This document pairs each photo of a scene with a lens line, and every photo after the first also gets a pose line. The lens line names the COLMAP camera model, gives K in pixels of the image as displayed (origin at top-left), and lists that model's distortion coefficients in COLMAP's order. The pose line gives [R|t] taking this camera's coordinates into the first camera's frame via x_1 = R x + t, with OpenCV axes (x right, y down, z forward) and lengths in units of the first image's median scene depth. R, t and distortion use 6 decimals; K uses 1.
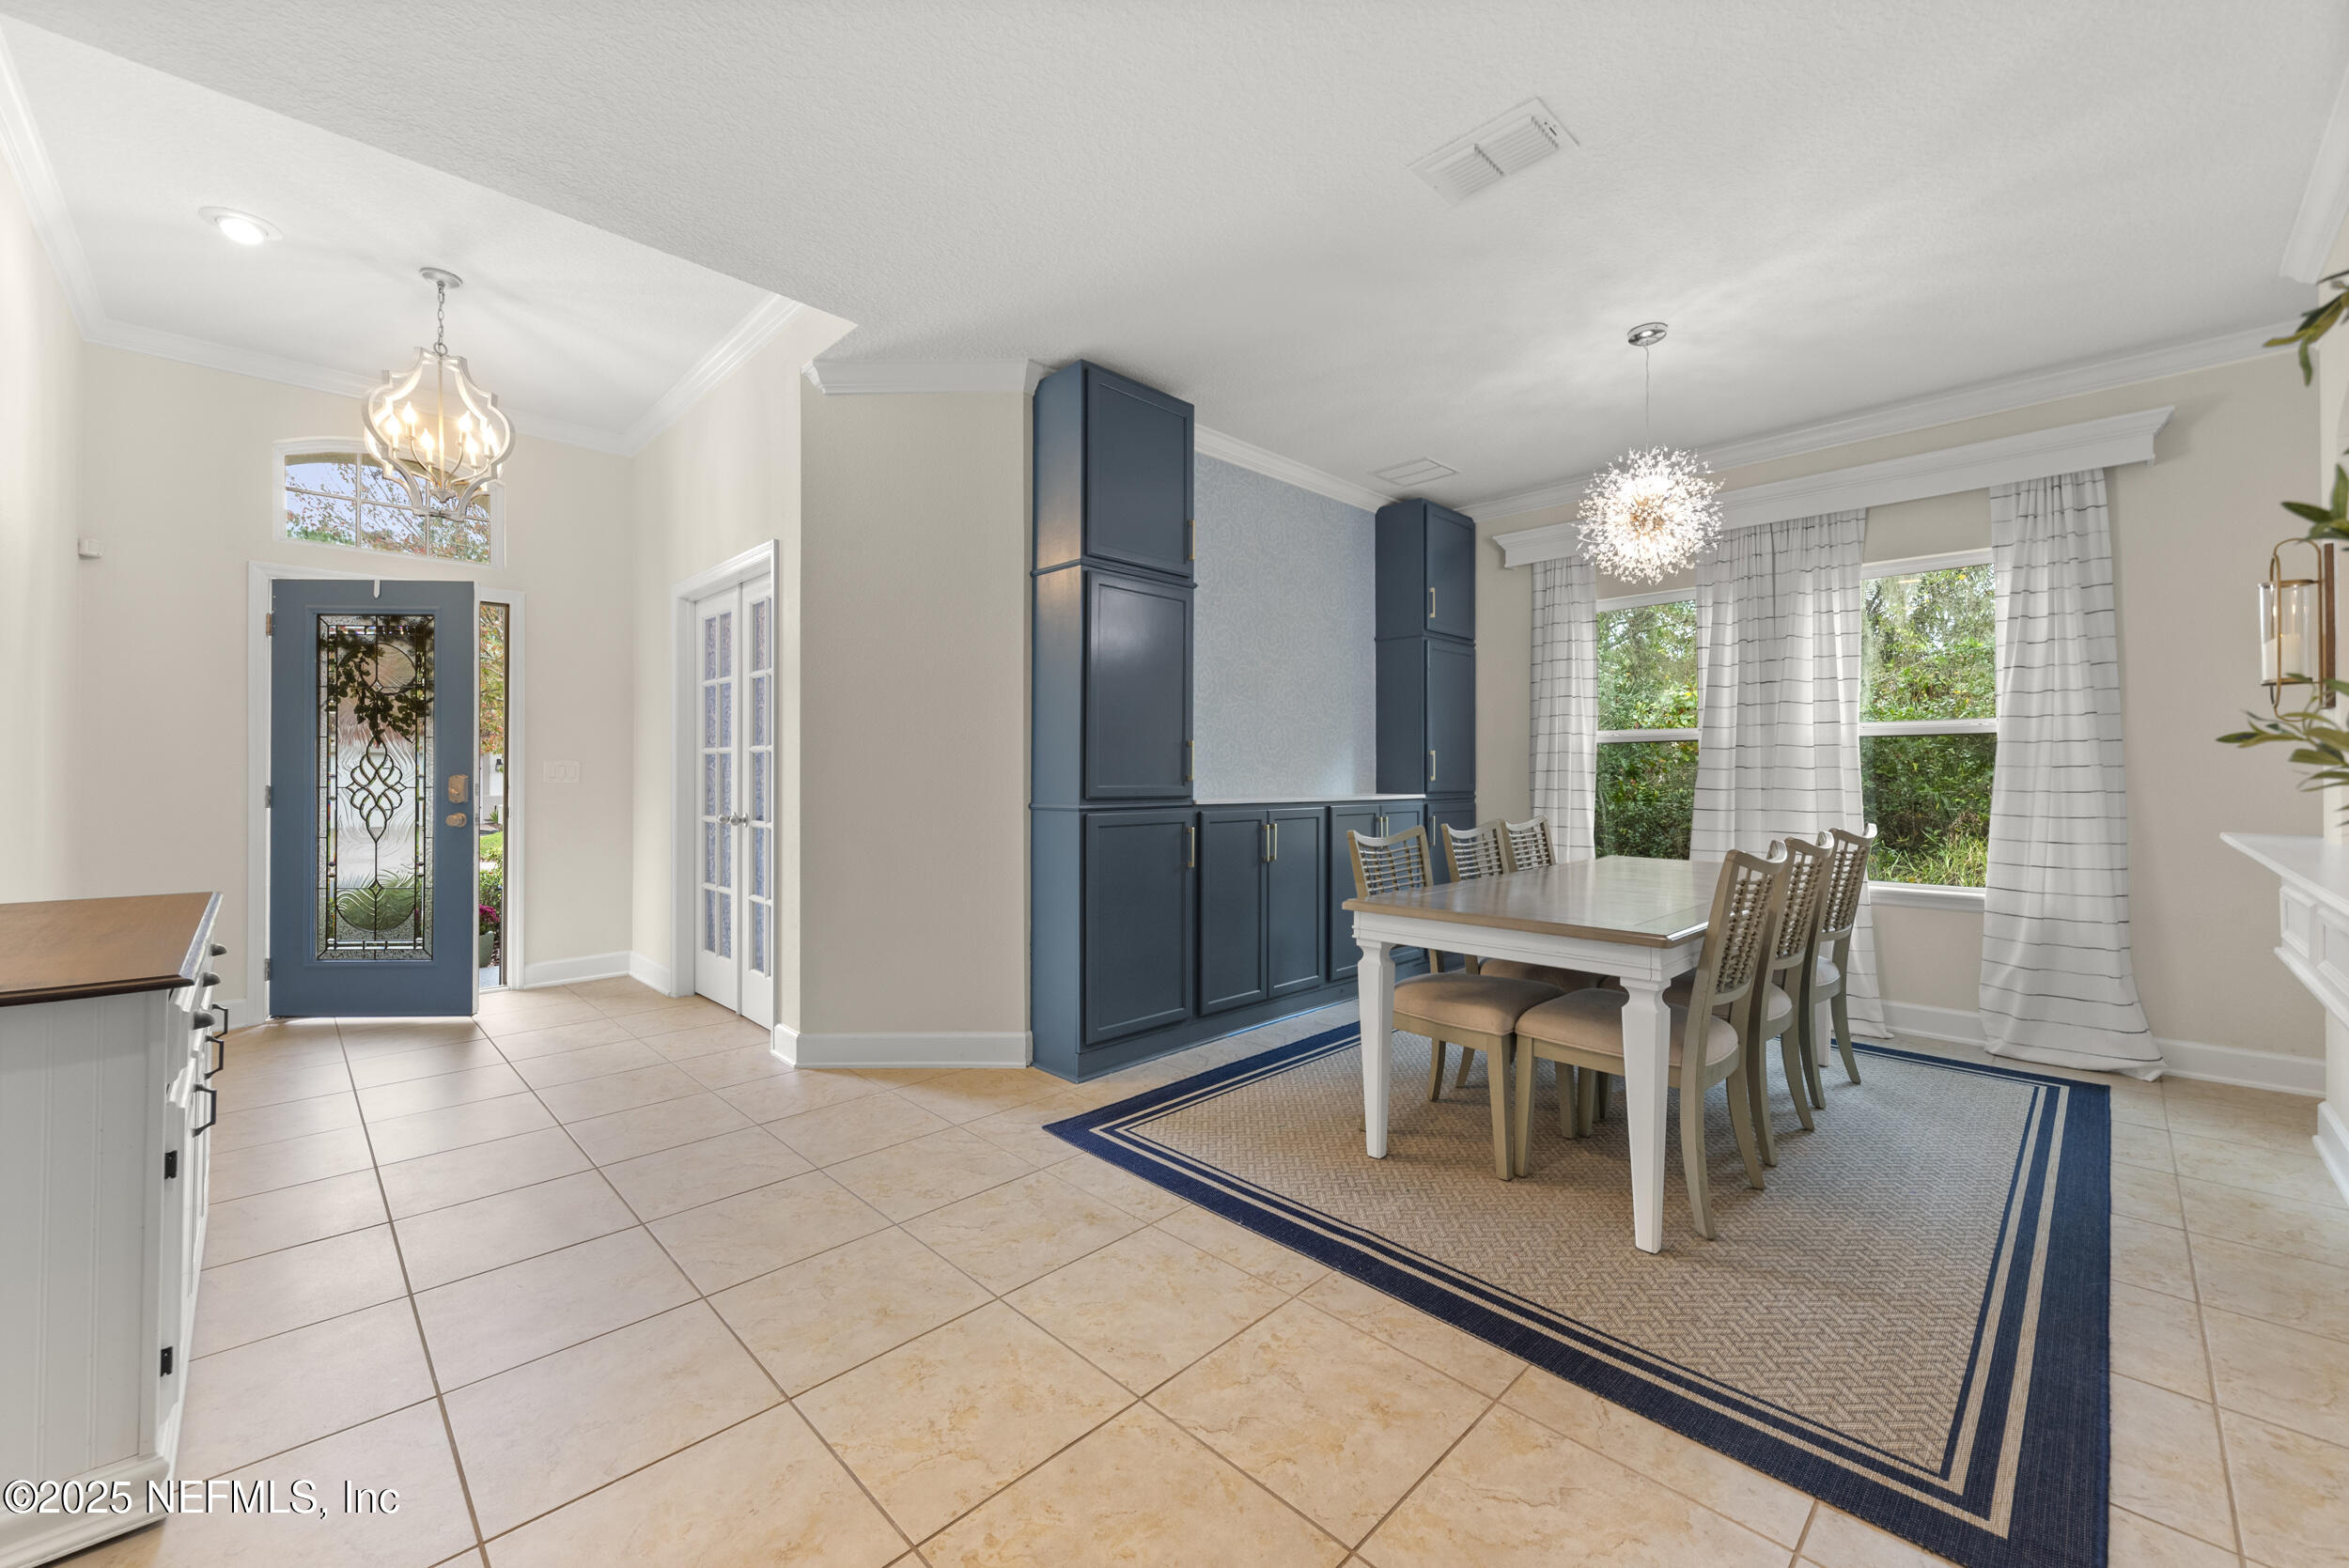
lens RADIAL K [[918.7, 0, 1170.4], [0, 918.7, 767.3], [0, 0, 1]] dist [-0.001914, -0.000482]
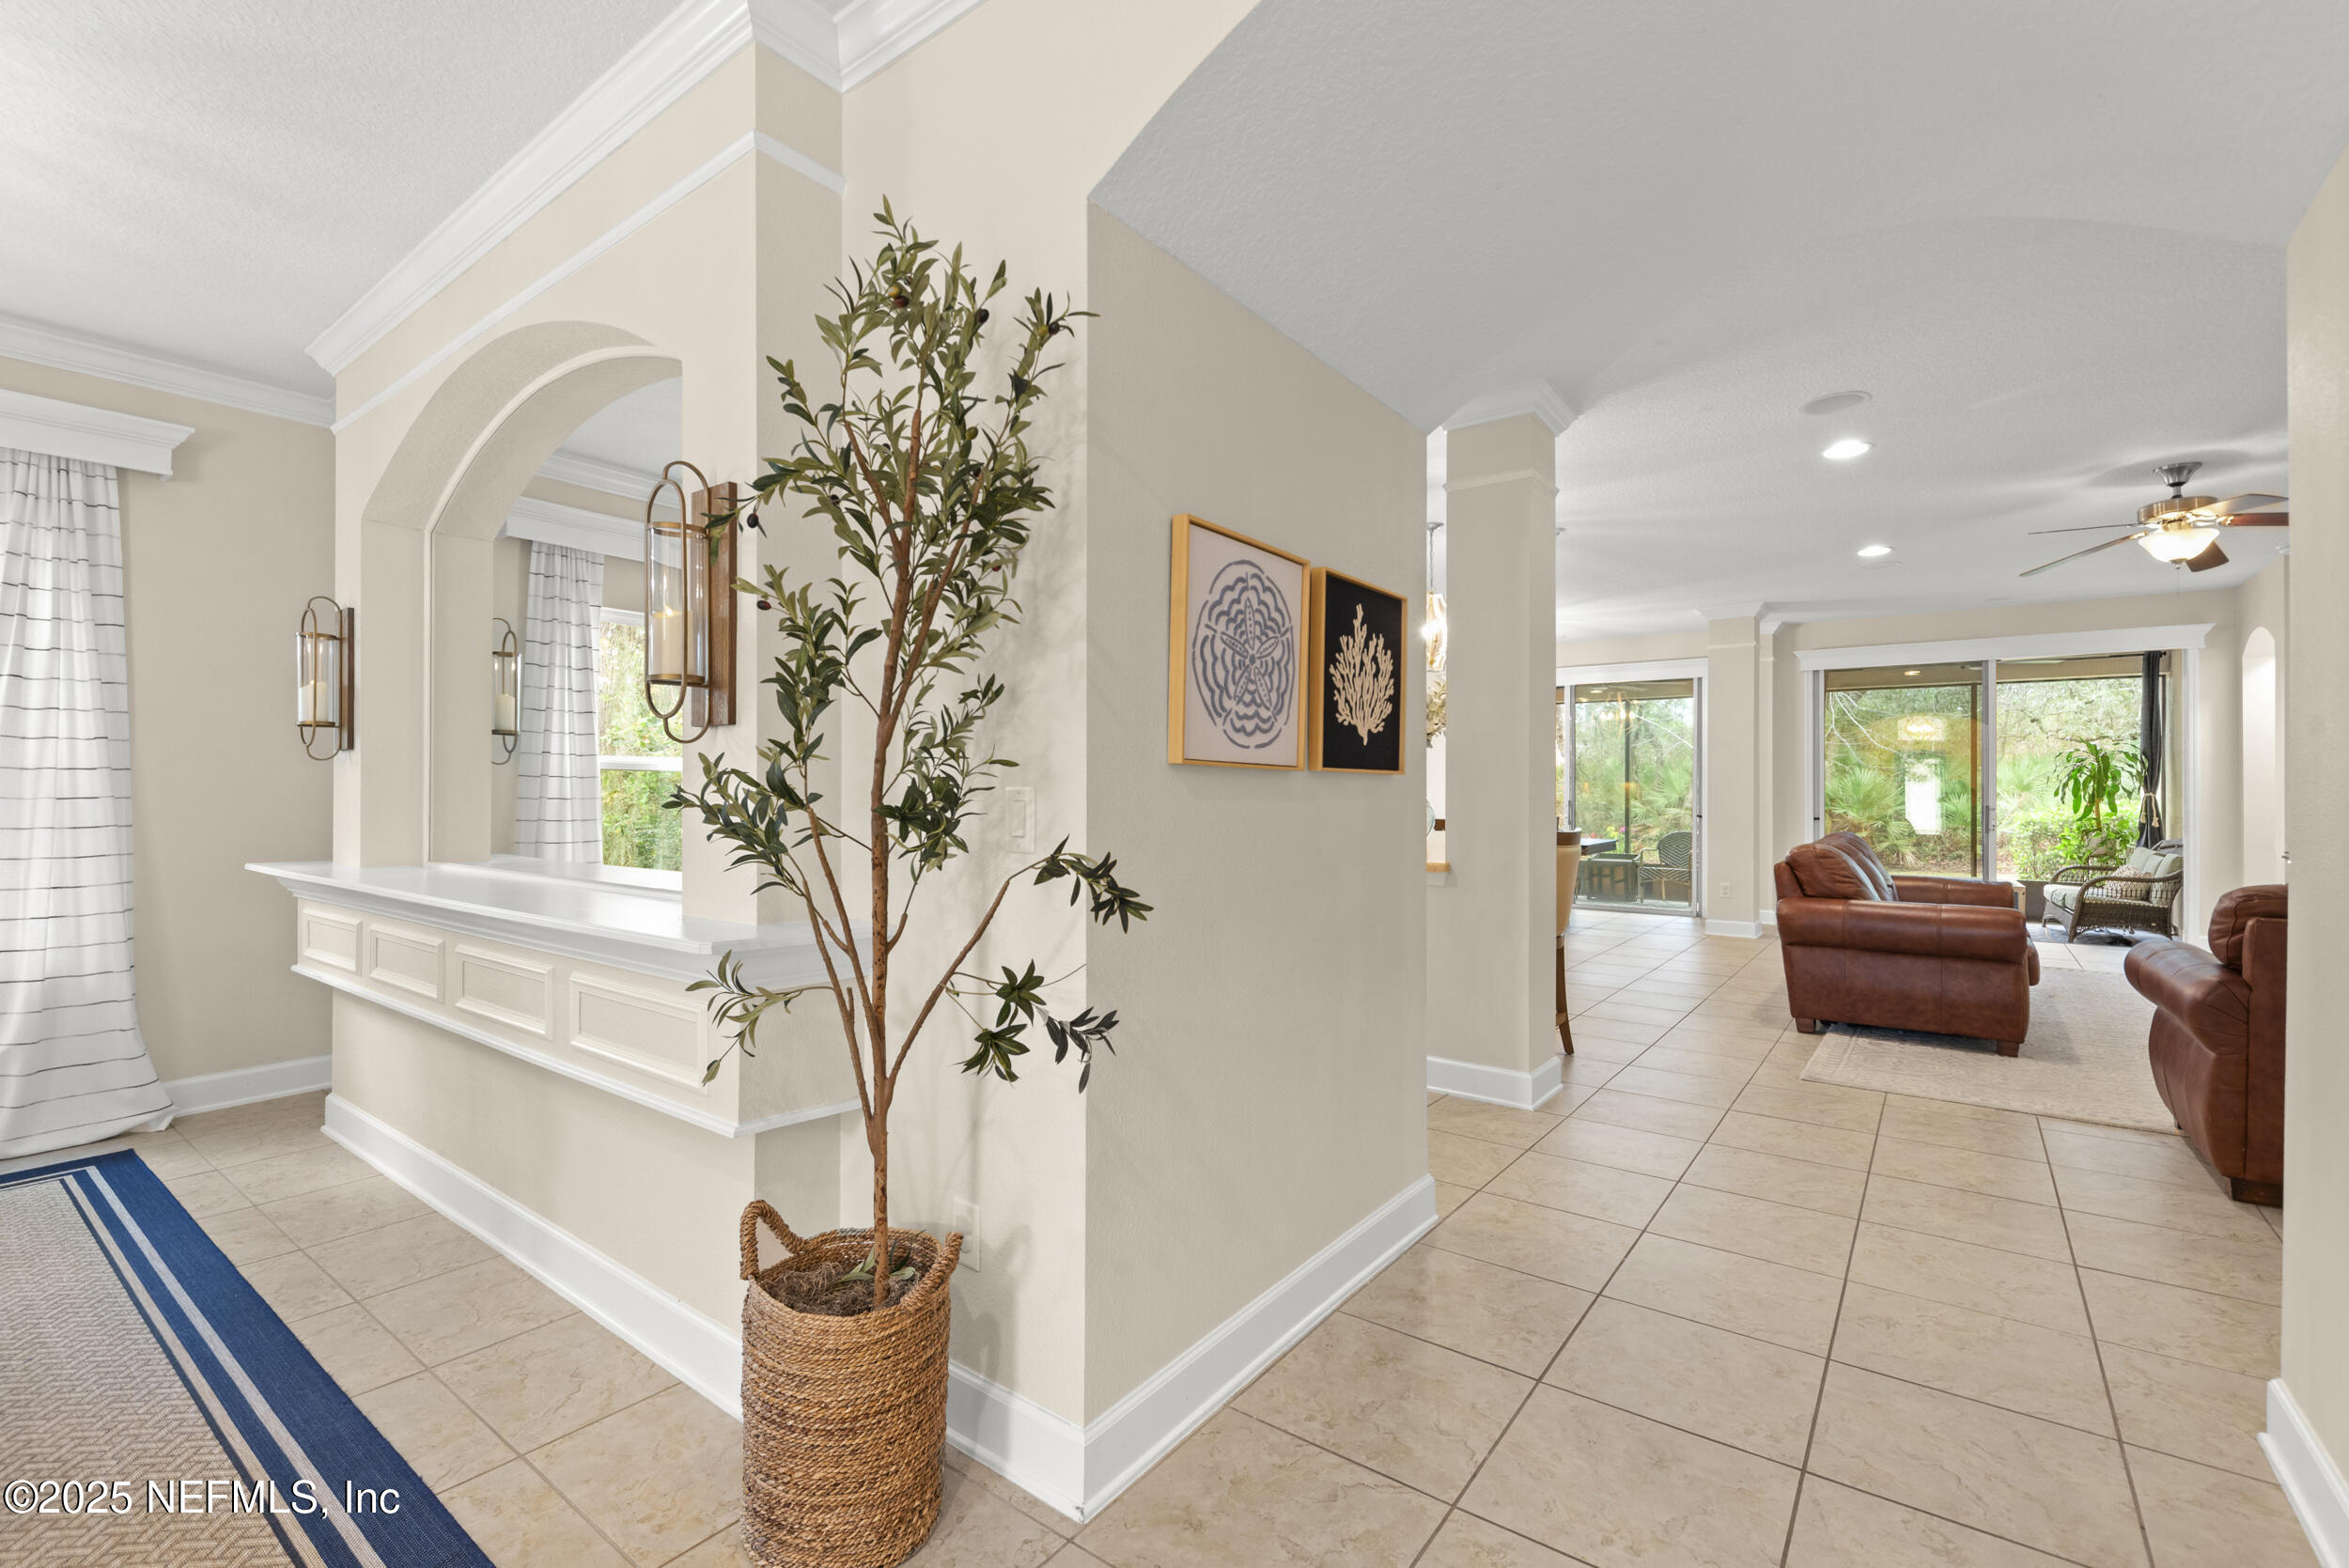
lens RADIAL K [[1027.7, 0, 1144.4], [0, 1027.7, 783.0], [0, 0, 1]] dist [0.013409, -0.008295]
pose [[-0.134842, 0.006145, 0.990848, -0.128947], [-0.007752, 0.999944, -0.007257, -0.016872], [-0.990837, -0.008660, -0.134787, 0.138727]]
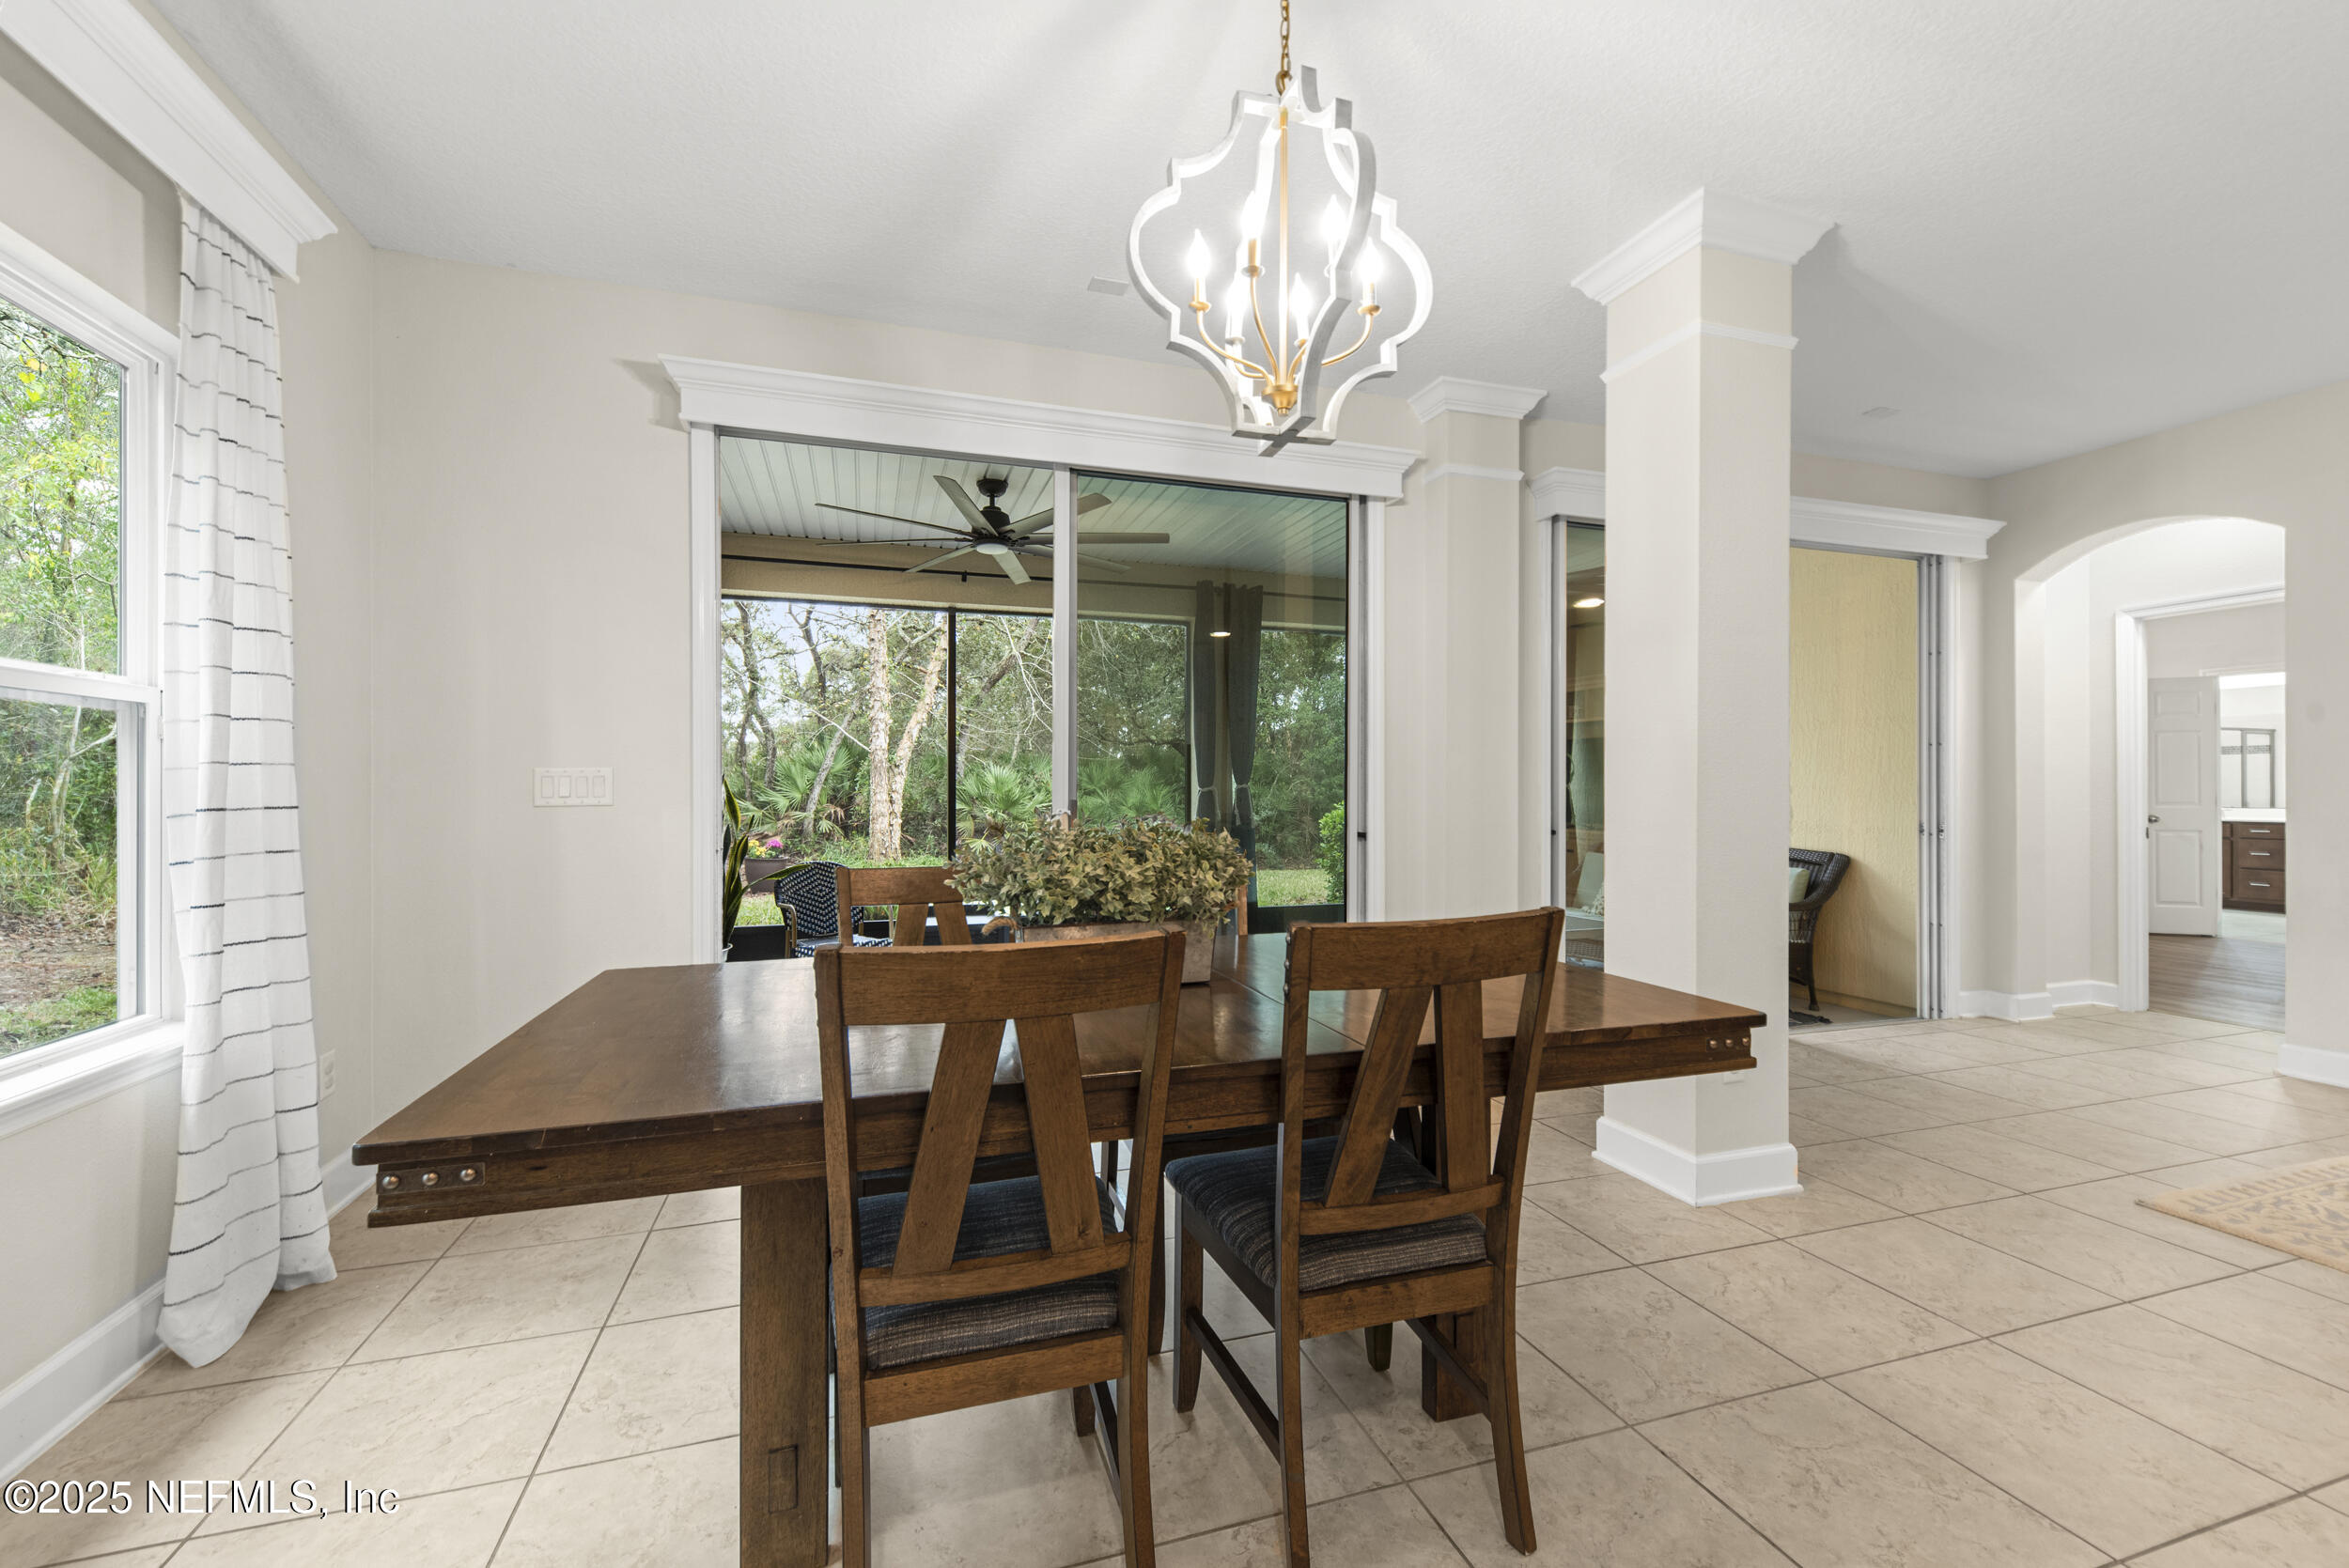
lens RADIAL K [[949.2, 0, 1151.7], [0, 949.2, 795.0], [0, 0, 1]] dist [0.001985, -0.000080]
pose [[-0.889954, 0.000891, 0.456049, 2.254660], [-0.000080, 0.999998, -0.002110, -0.002235], [-0.456049, -0.001915, -0.889952, -0.697667]]
